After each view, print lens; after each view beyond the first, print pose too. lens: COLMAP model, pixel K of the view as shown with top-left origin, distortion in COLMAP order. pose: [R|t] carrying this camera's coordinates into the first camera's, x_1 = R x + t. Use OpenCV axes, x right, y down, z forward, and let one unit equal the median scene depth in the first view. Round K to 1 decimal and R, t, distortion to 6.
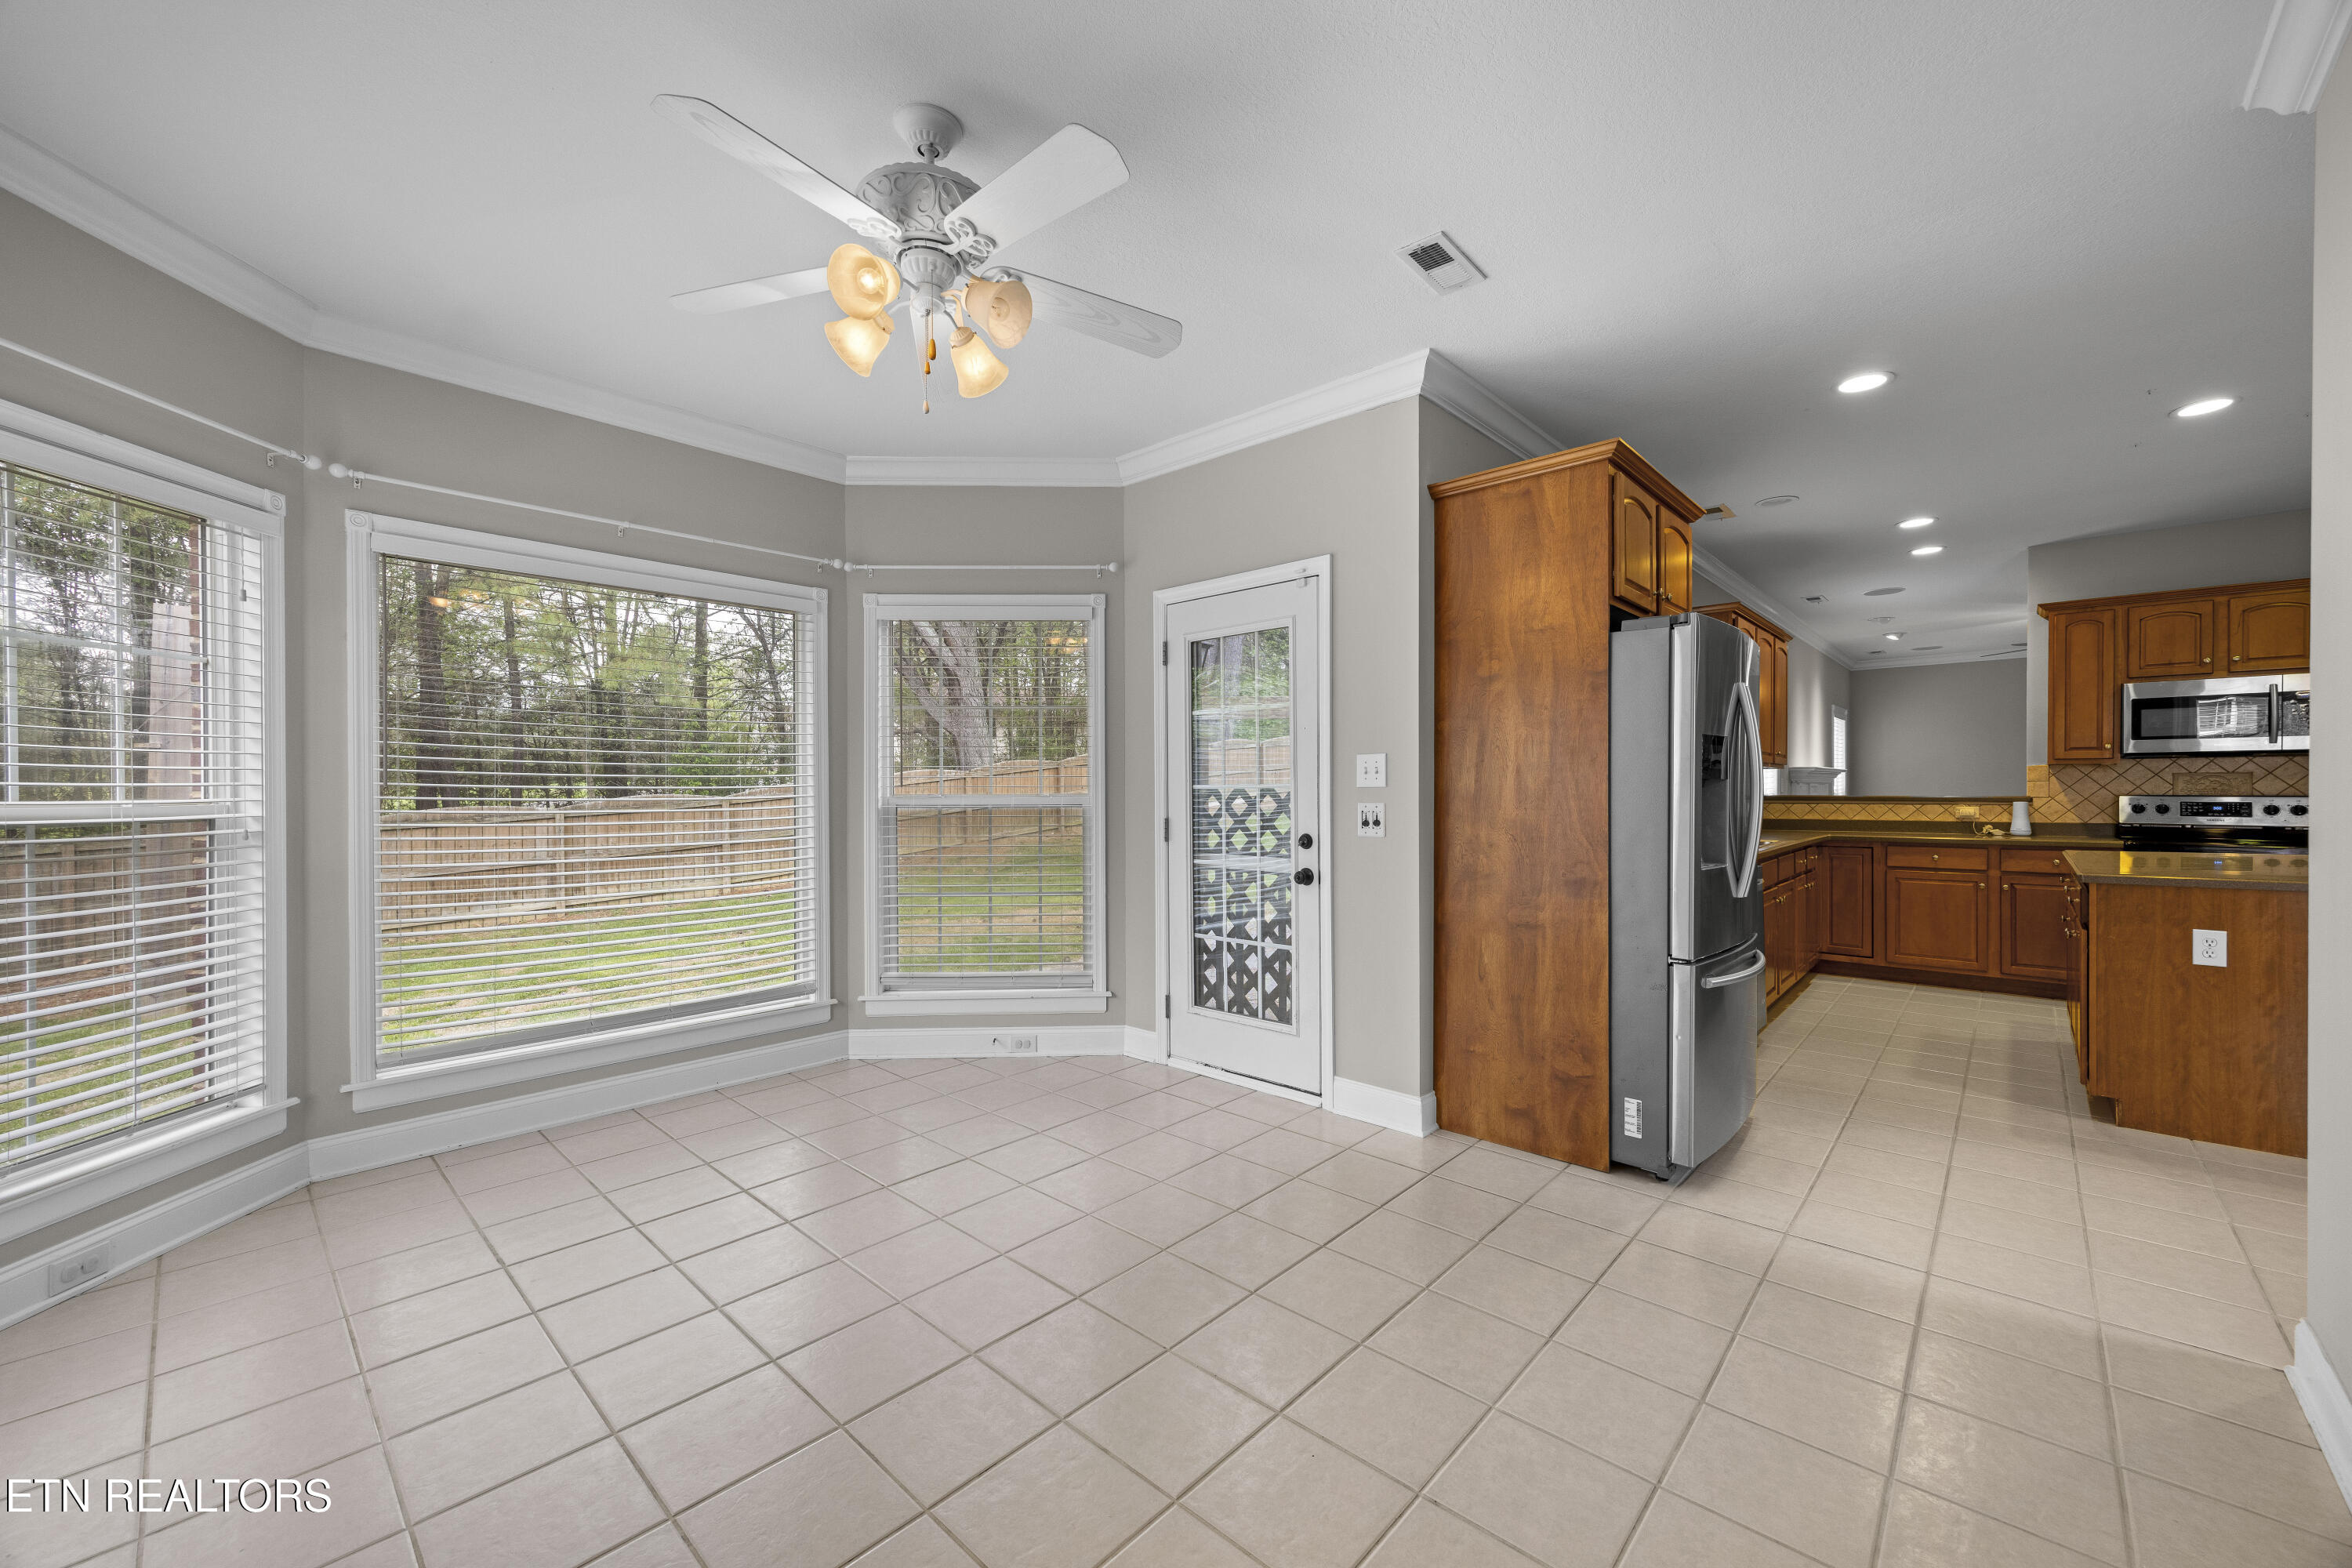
lens RADIAL K [[893.5, 0, 1184.4], [0, 893.5, 796.2], [0, 0, 1]] dist [-0.003127, -0.000513]
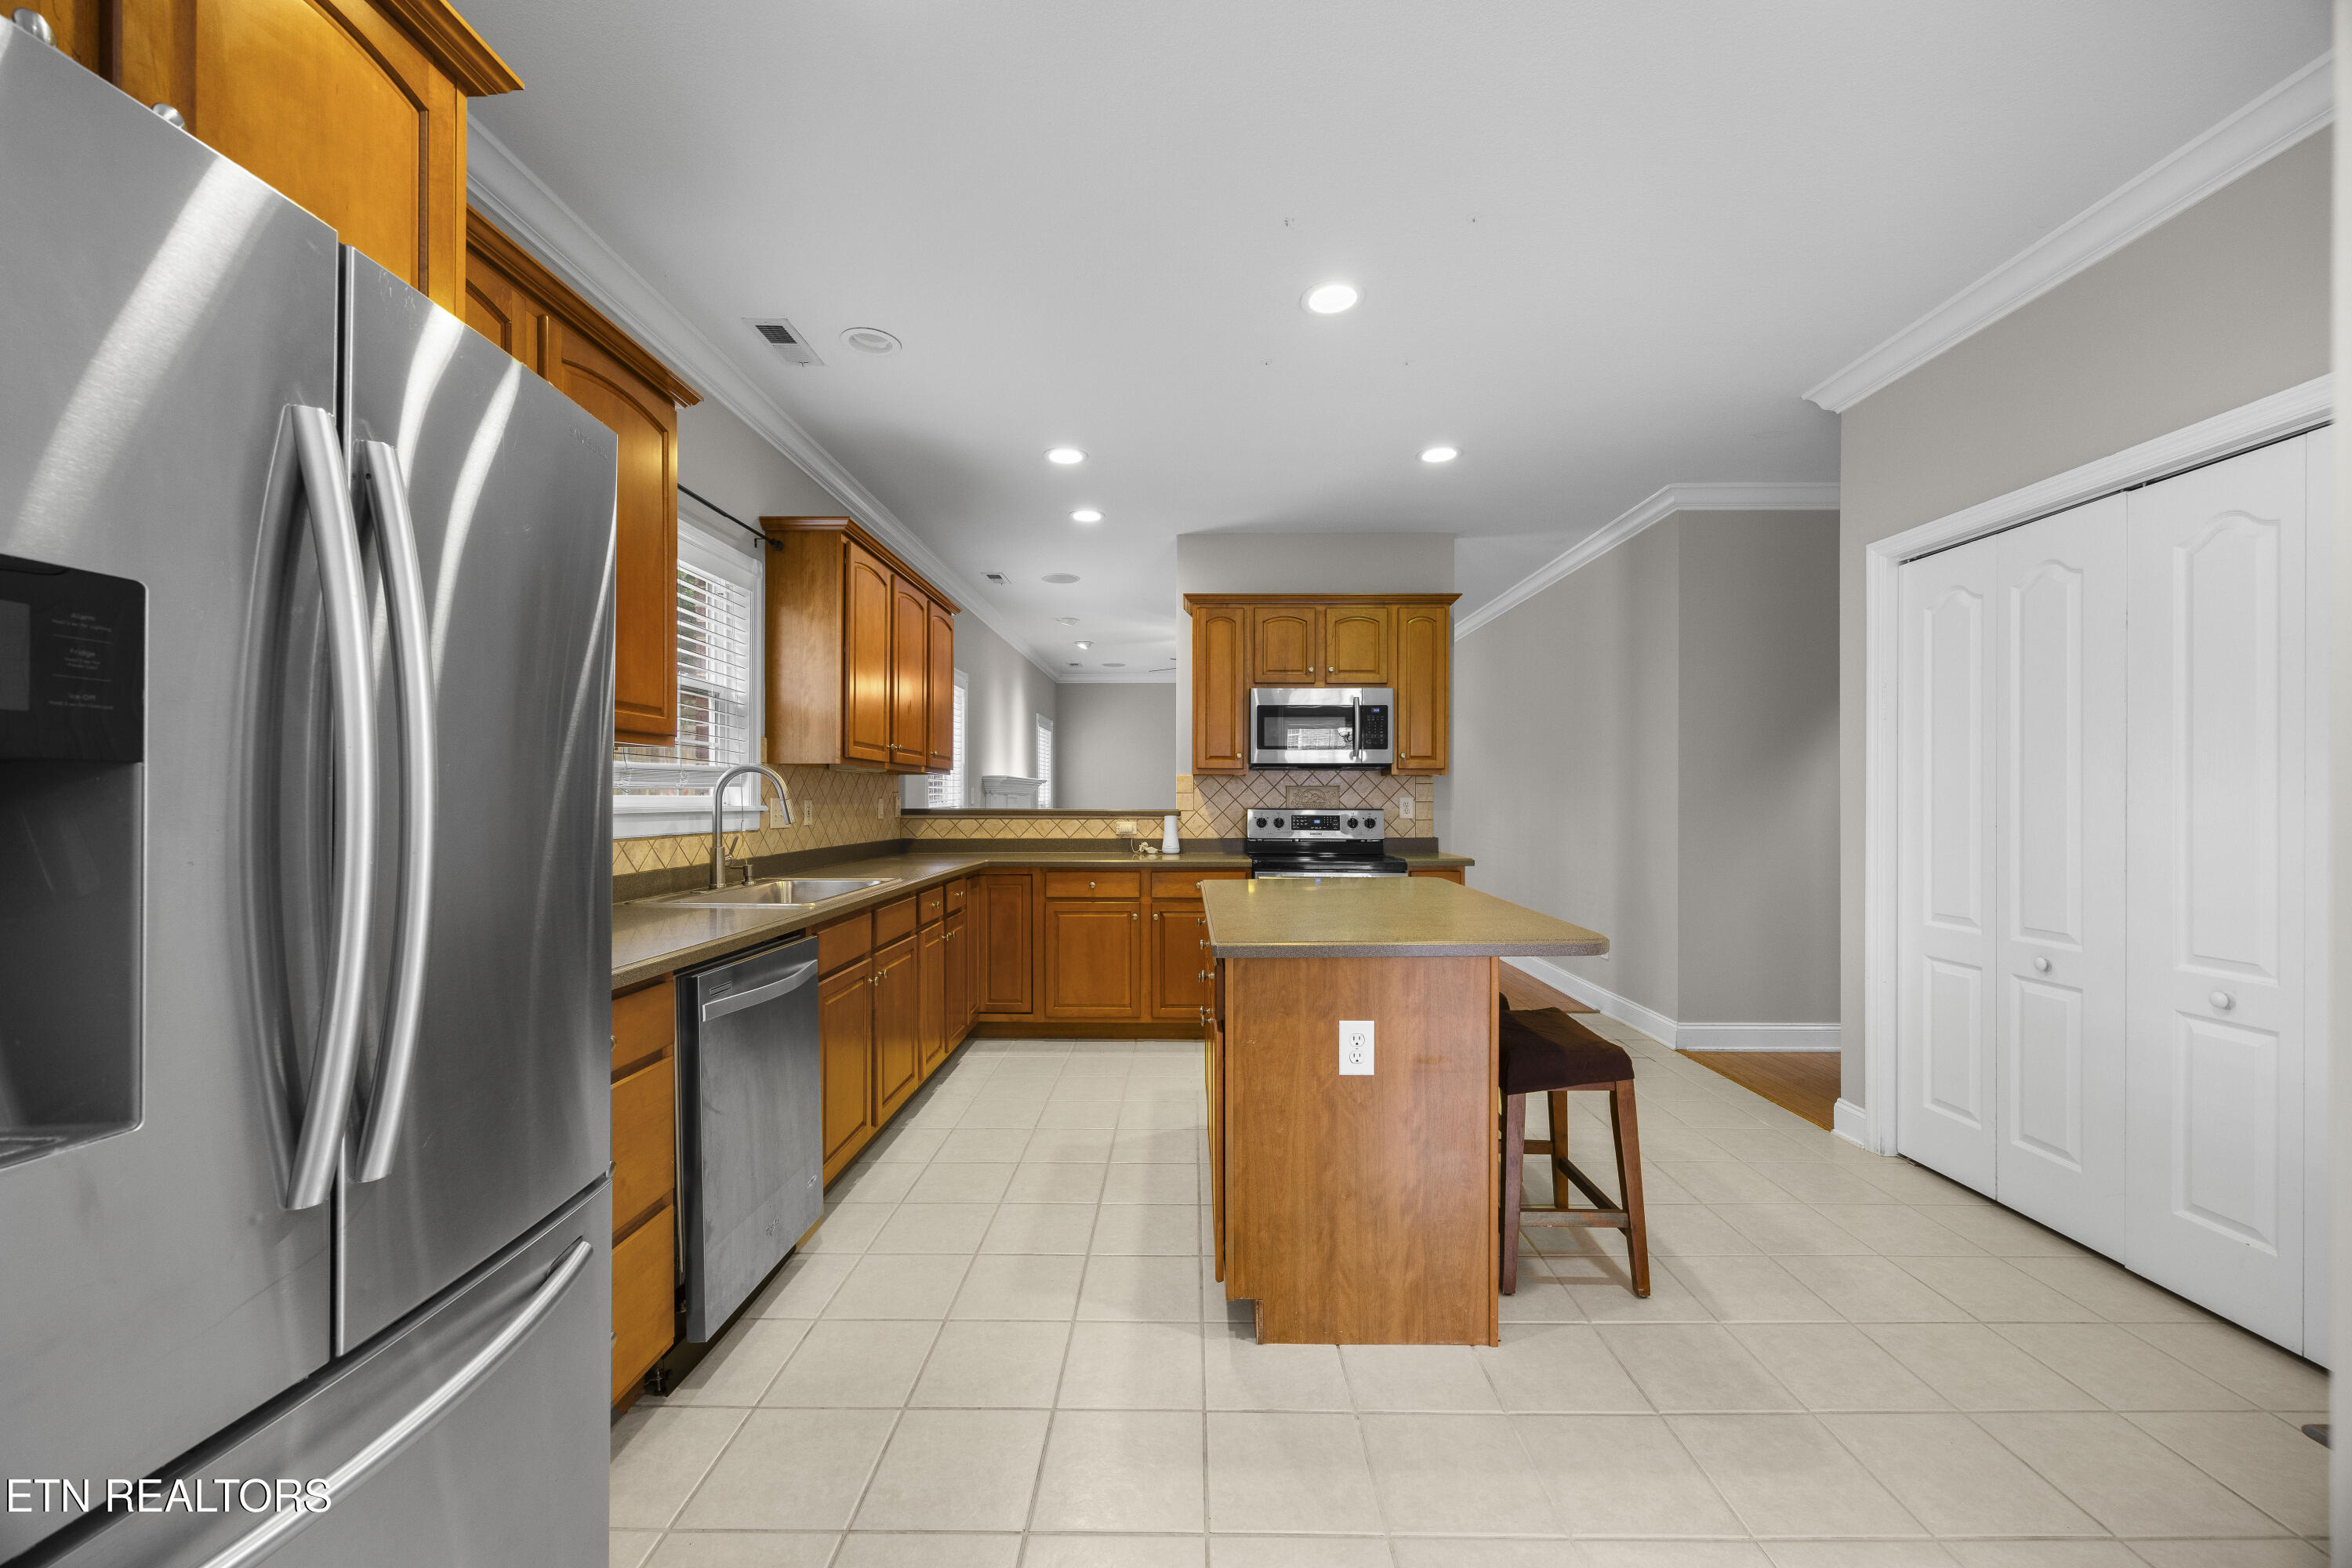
lens RADIAL K [[893.5, 0, 1180.8], [0, 893.5, 804.6], [0, 0, 1]] dist [-0.003127, -0.000513]
pose [[0.735569, 0.000223, 0.677450, 0.364578], [0.001304, 0.999998, -0.001745, -0.003887], [-0.677449, 0.002167, 0.735567, 0.358572]]
